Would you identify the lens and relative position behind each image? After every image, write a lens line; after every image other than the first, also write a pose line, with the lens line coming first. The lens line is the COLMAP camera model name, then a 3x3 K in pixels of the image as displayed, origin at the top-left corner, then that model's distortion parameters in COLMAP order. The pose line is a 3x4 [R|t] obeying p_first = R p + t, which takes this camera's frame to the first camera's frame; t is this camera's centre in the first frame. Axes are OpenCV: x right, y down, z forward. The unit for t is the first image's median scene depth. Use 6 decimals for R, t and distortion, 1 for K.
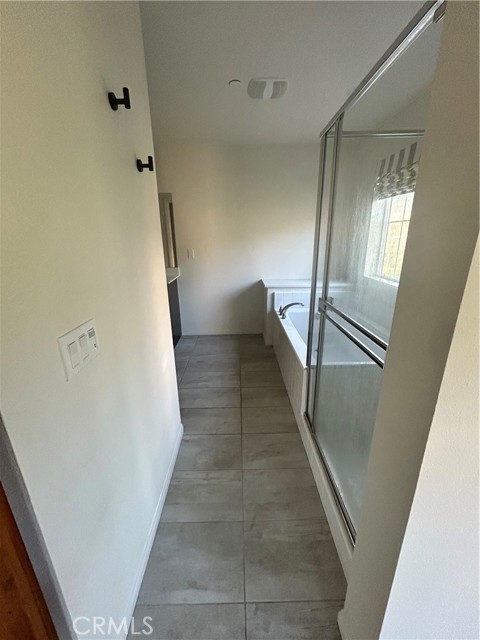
lens RADIAL K [[257.9, 0, 240.6], [0, 257.9, 319.2], [0, 0, 1]] dist [-0.002162, 0.001375]
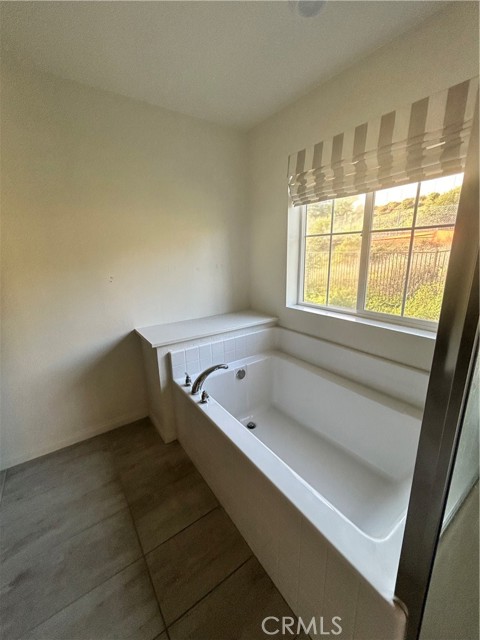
lens RADIAL K [[257.9, 0, 242.0], [0, 257.9, 317.6], [0, 0, 1]] dist [-0.002162, 0.001375]
pose [[0.821063, -0.140721, 0.553220, -0.044433], [0.187835, 0.981771, -0.029046, -0.139781], [-0.539048, 0.127763, 0.832528, 0.454608]]
